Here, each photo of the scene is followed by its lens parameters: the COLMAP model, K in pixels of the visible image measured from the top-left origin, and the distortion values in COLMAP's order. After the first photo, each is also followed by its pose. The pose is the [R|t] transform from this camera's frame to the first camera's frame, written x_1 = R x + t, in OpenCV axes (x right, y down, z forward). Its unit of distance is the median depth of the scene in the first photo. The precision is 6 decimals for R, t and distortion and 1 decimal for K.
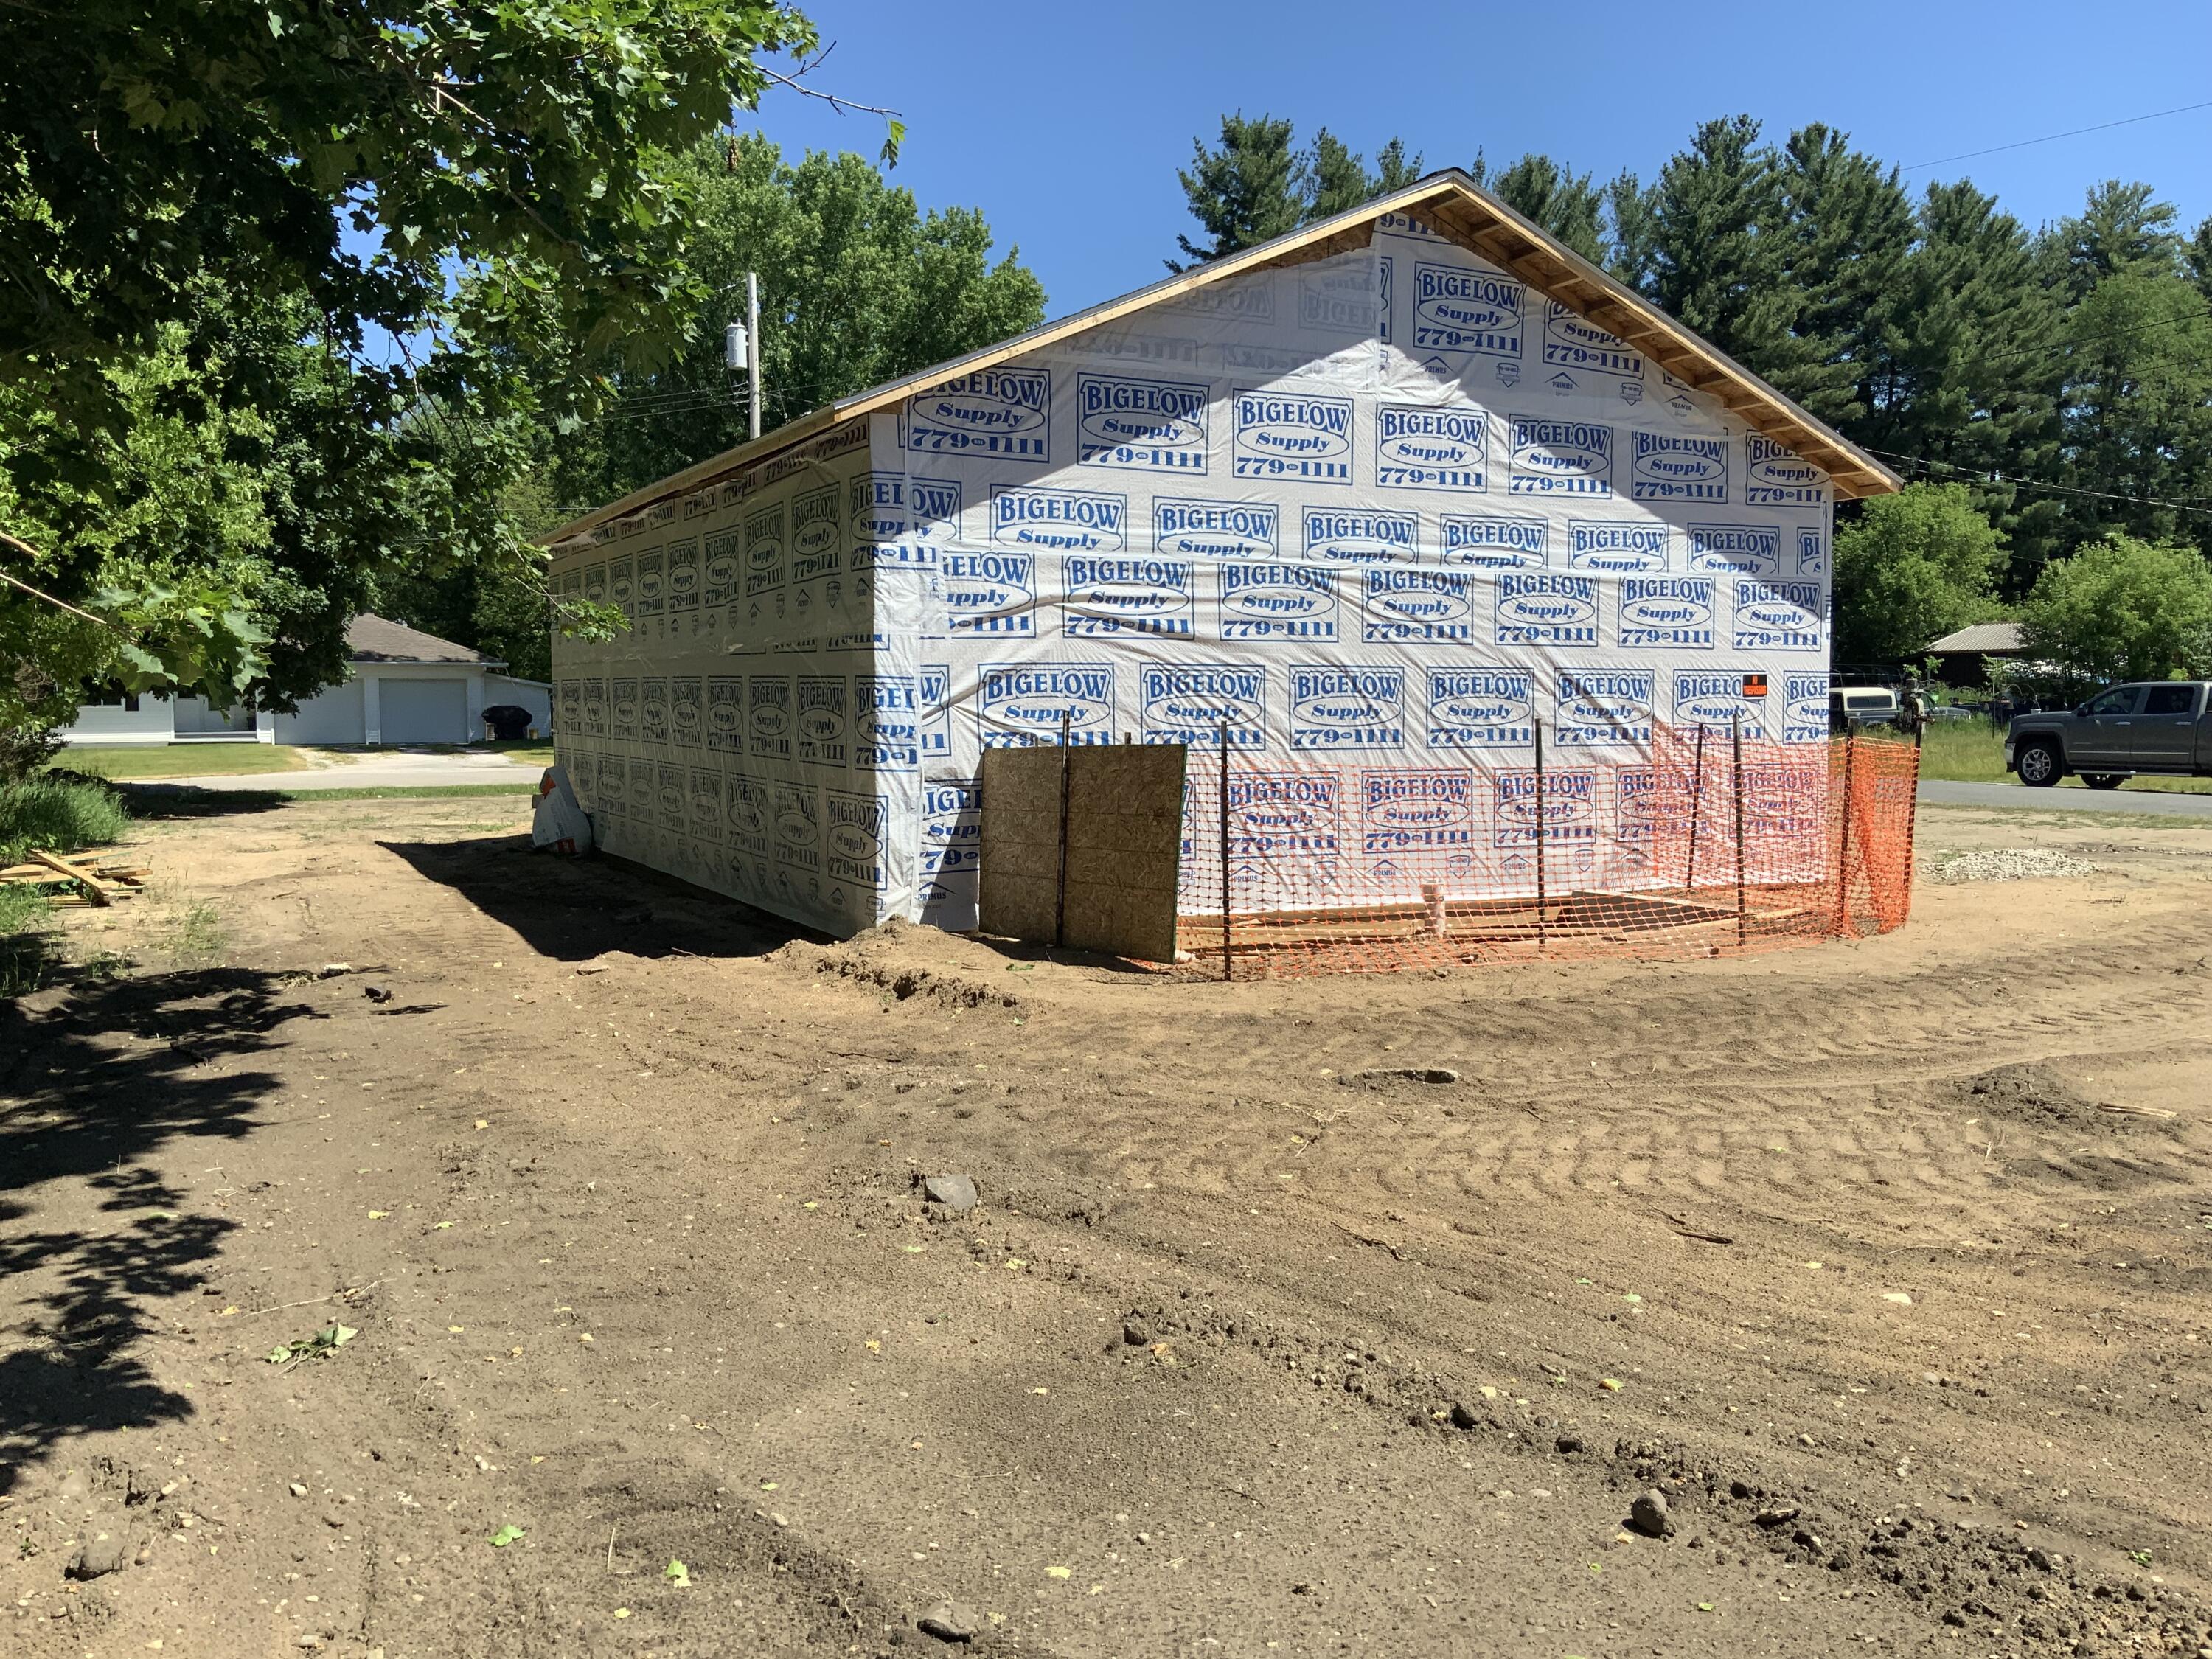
lens RADIAL K [[1801.2, 0, 1106.0], [0, 1801.2, 829.5], [0, 0, 1]] dist [0.113467, -0.180538]
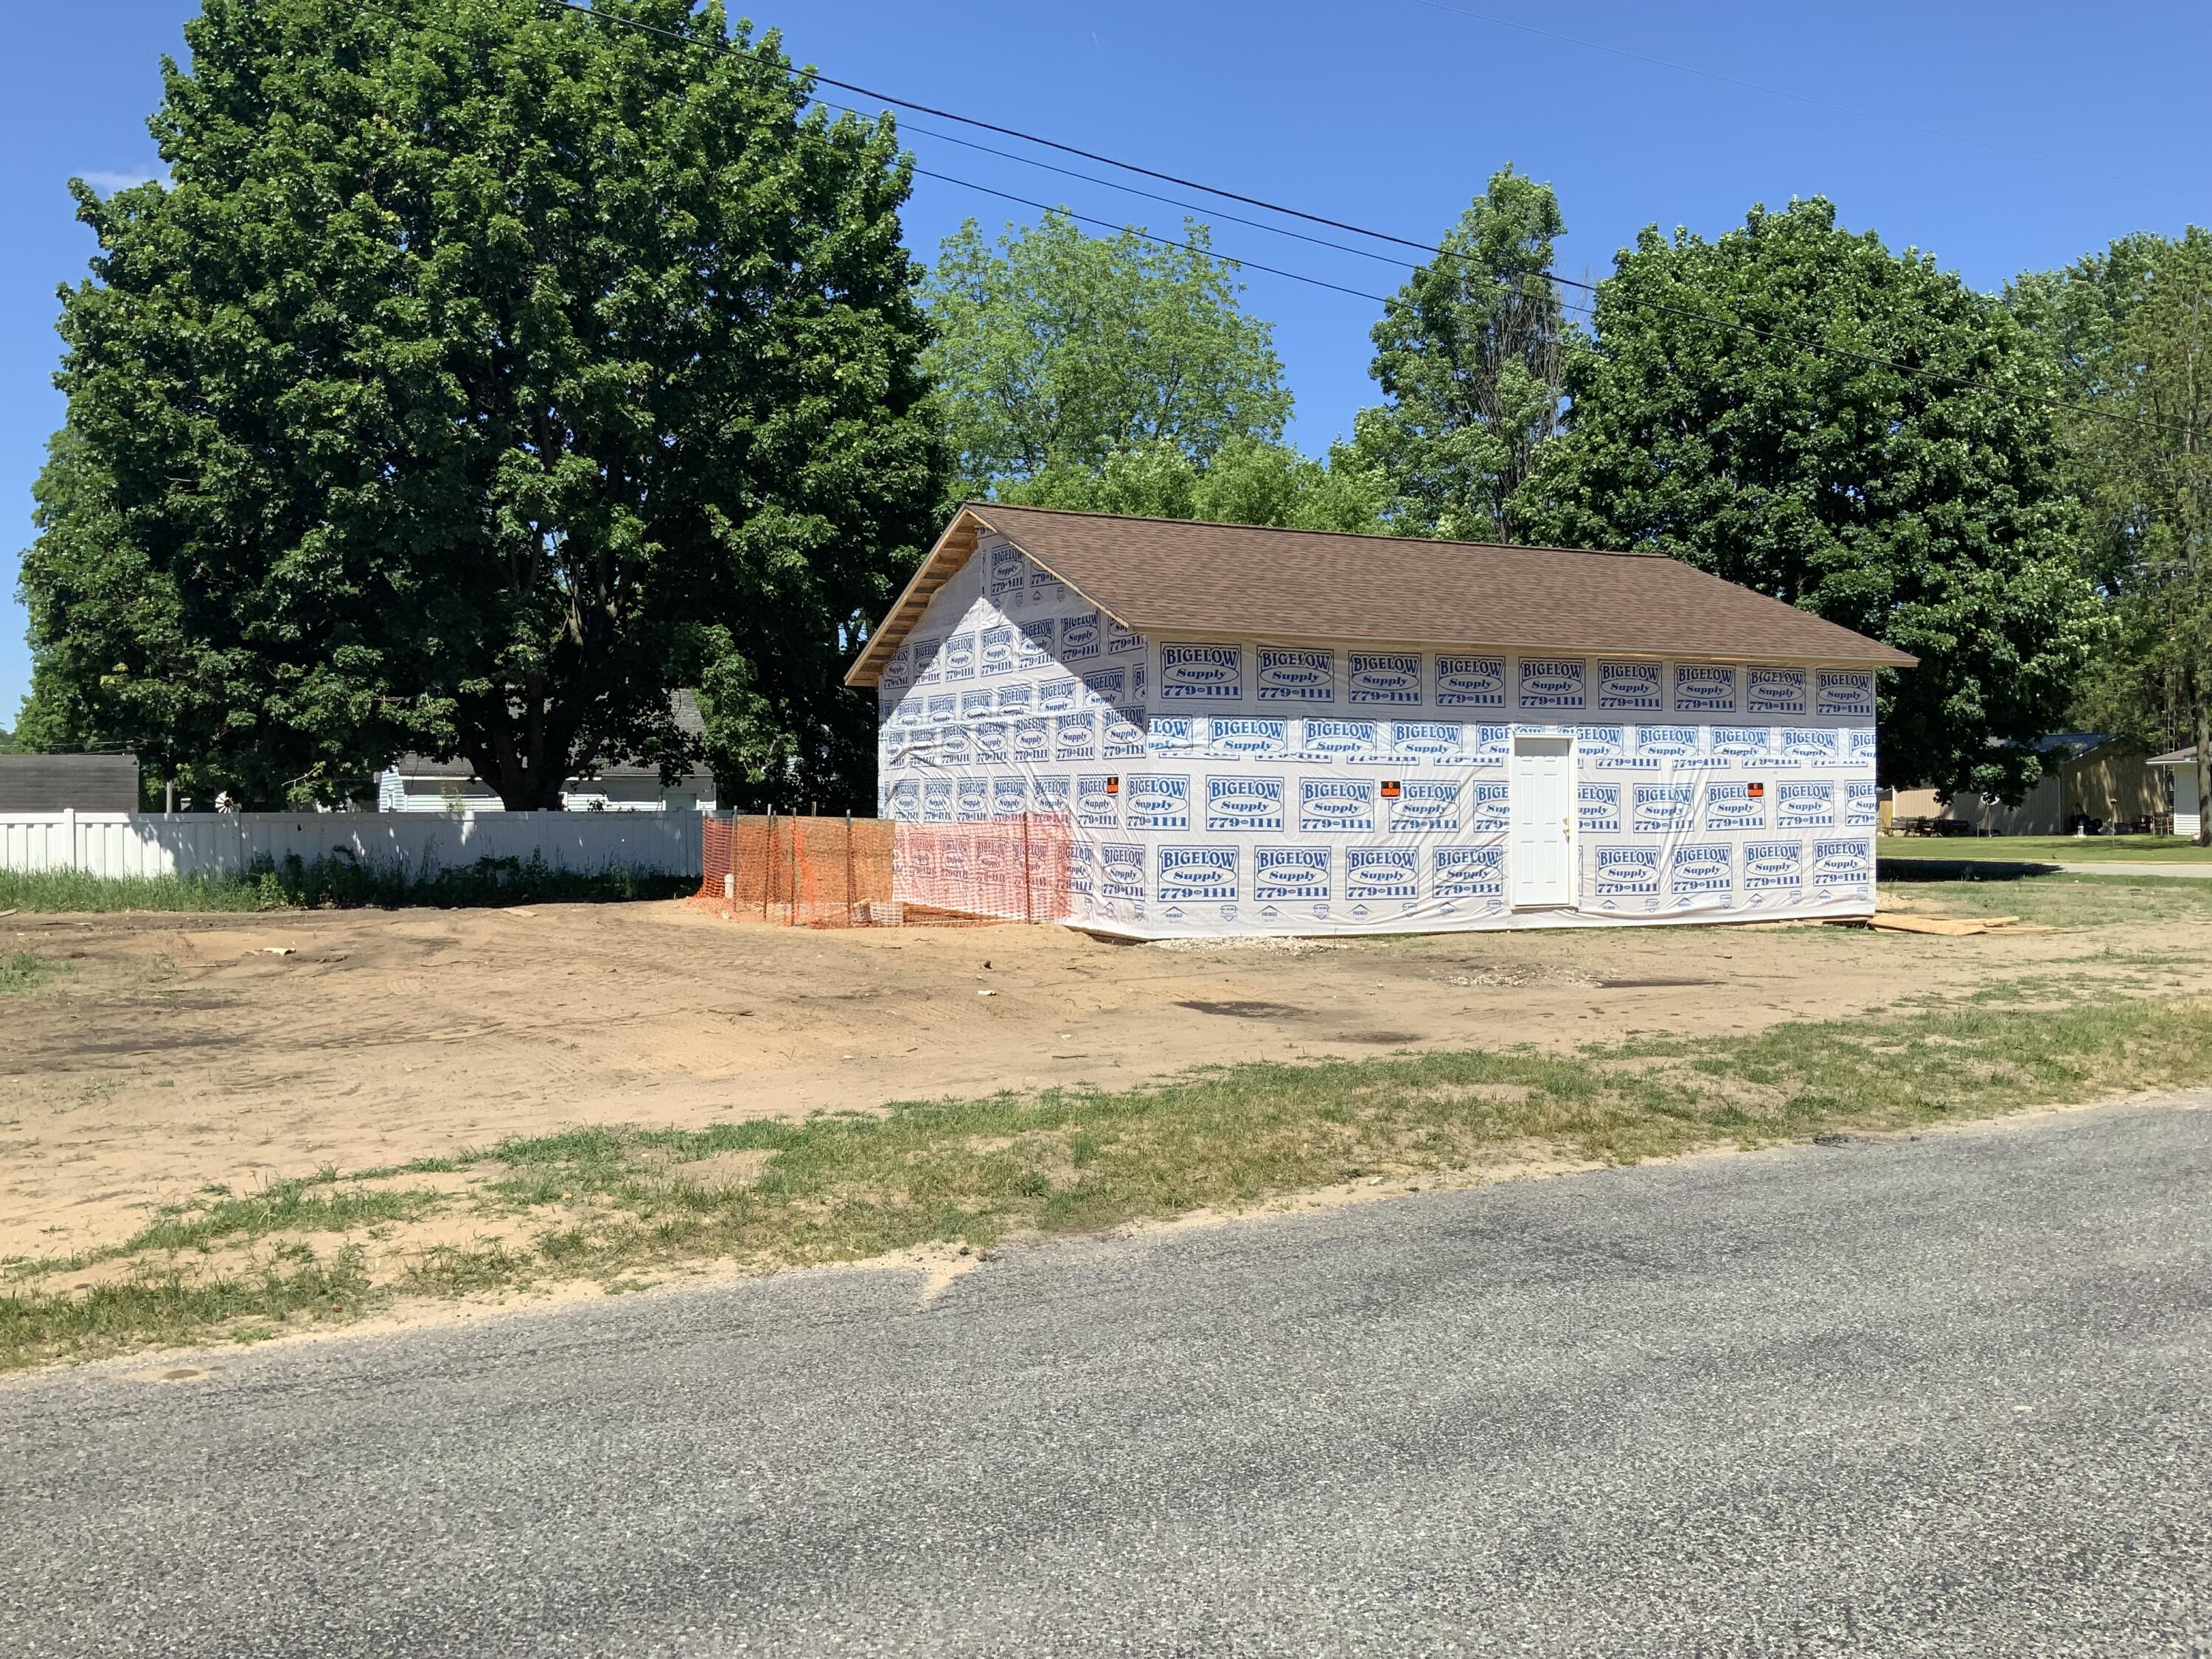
lens RADIAL K [[1806.6, 0, 1106.0], [0, 1806.6, 829.5], [0, 0, 1]] dist [0.142062, -0.291376]
pose [[0.007975, 0.013801, -0.999873, 1.883964], [-0.071398, 0.997361, 0.013197, -0.070131], [0.997416, 0.071284, 0.008939, 1.089807]]
